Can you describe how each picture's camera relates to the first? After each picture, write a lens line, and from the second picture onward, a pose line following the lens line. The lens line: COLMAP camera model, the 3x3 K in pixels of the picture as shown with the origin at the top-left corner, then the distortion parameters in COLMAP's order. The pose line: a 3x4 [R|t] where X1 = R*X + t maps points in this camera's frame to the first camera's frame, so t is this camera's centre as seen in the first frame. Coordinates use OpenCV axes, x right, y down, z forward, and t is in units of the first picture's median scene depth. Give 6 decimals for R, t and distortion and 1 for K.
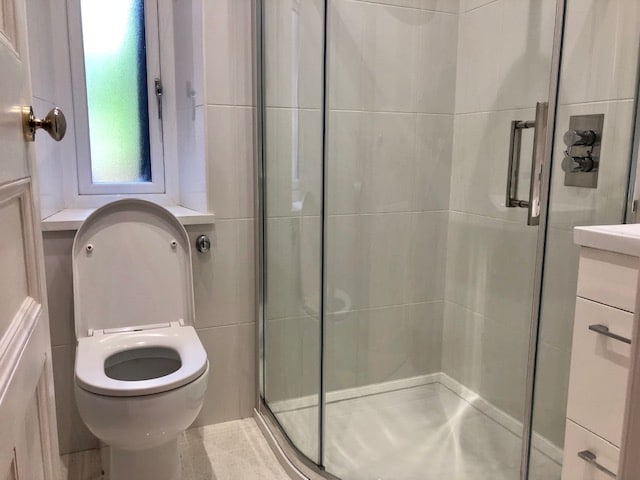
lens RADIAL K [[516.8, 0, 320.0], [0, 516.8, 240.0], [0, 0, 1]] dist [0.000486, 0.003982]
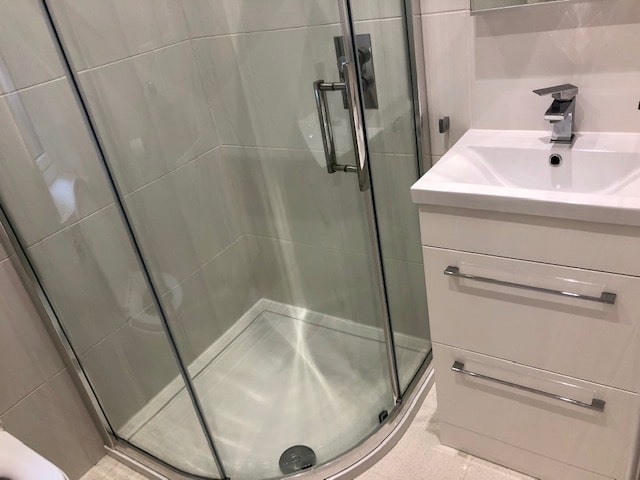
lens RADIAL K [[525.1, 0, 320.0], [0, 525.1, 240.0], [0, 0, 1]] dist [0.012076, 0.007720]
pose [[0.812000, -0.397193, 0.427660, -0.079114], [0.267361, 0.904456, 0.332382, -0.195580], [-0.518819, -0.155555, 0.840613, 0.129835]]
